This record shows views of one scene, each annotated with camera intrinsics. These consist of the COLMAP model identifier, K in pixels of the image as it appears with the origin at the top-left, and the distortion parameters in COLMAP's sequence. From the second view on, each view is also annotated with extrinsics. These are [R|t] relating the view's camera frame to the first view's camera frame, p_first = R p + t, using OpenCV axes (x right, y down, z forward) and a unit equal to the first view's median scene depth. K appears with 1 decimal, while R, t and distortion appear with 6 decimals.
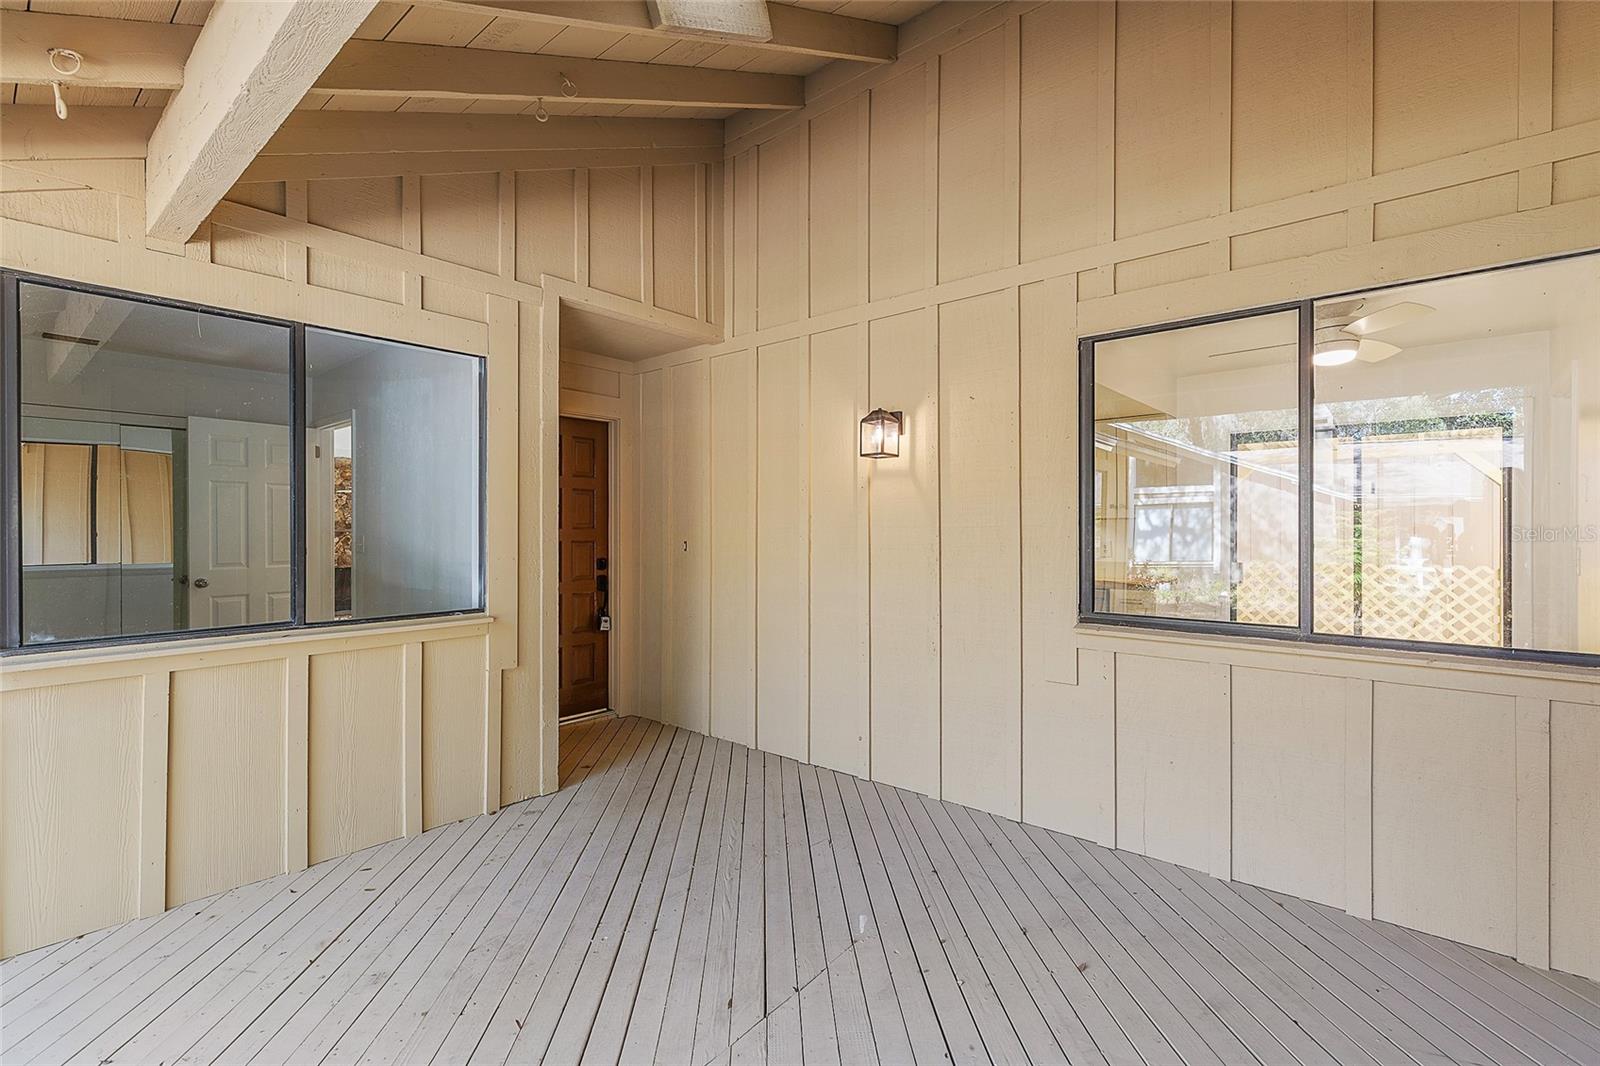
lens RADIAL K [[728.9, 0, 794.9], [0, 728.9, 529.1], [0, 0, 1]] dist [0.002663, 0.000081]
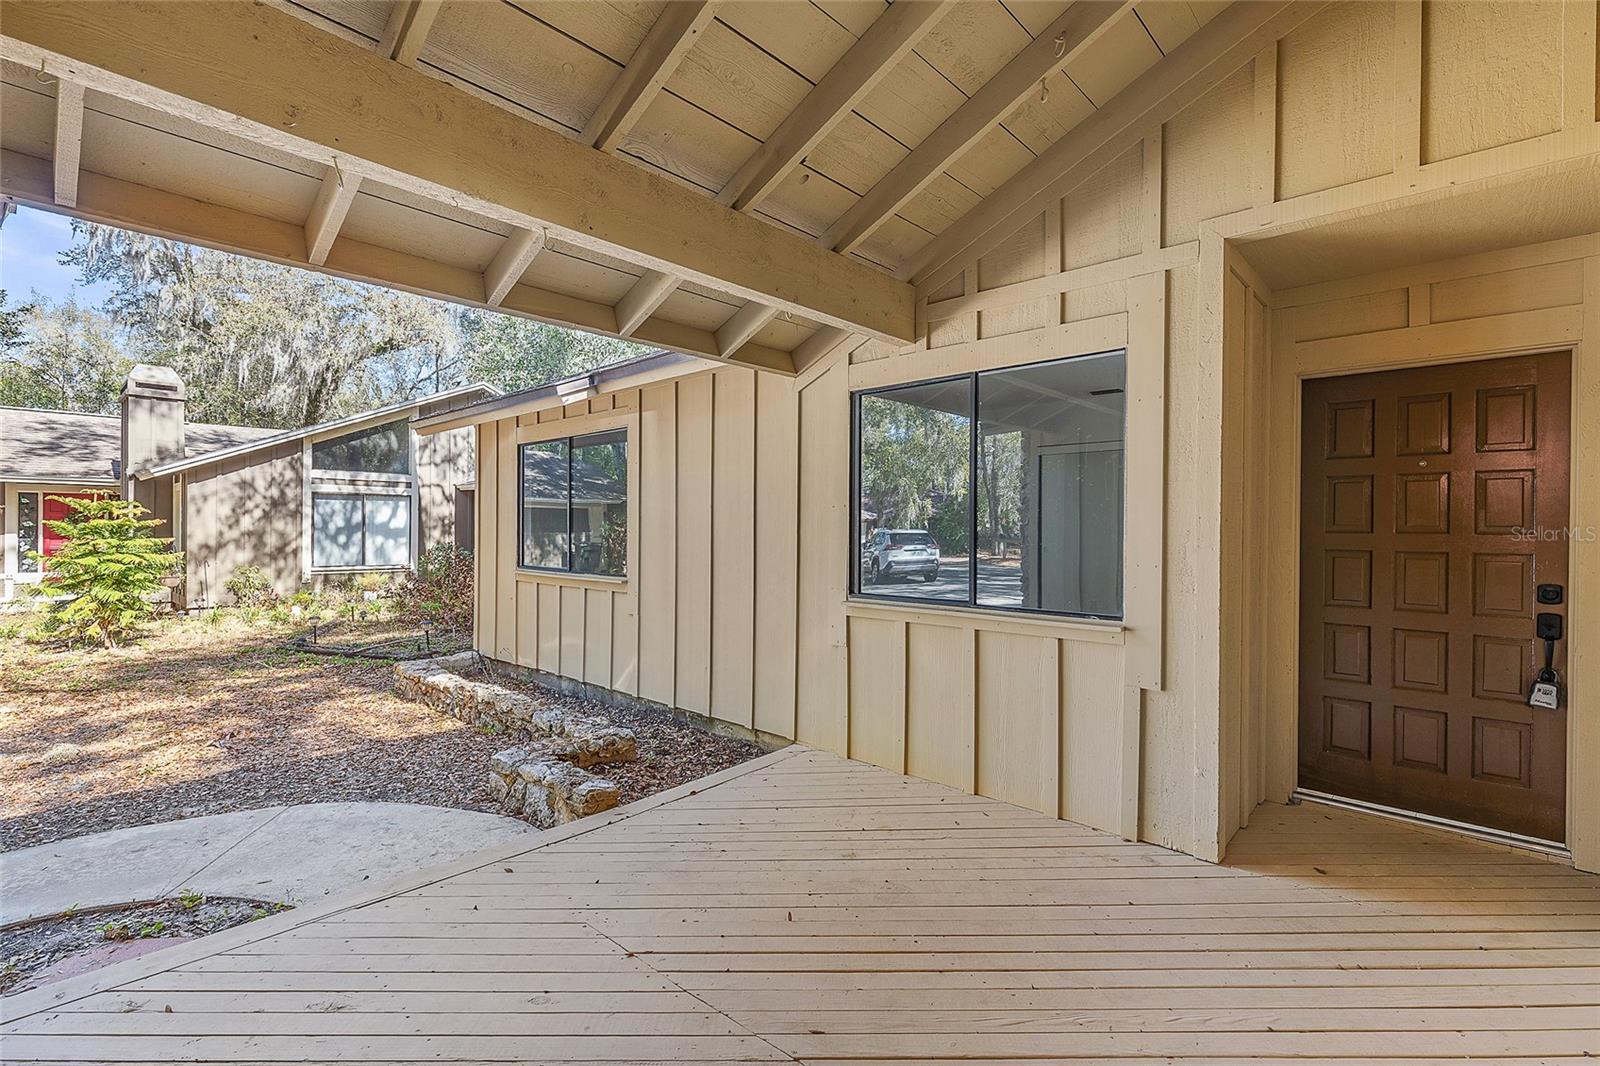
lens RADIAL K [[728.9, 0, 794.9], [0, 728.9, 529.1], [0, 0, 1]] dist [0.002663, 0.000081]
pose [[-0.047839, -0.001169, -0.998854, 0.499844], [-0.005642, 0.999984, -0.000900, -0.000791], [0.998839, 0.005593, -0.047845, 0.589820]]
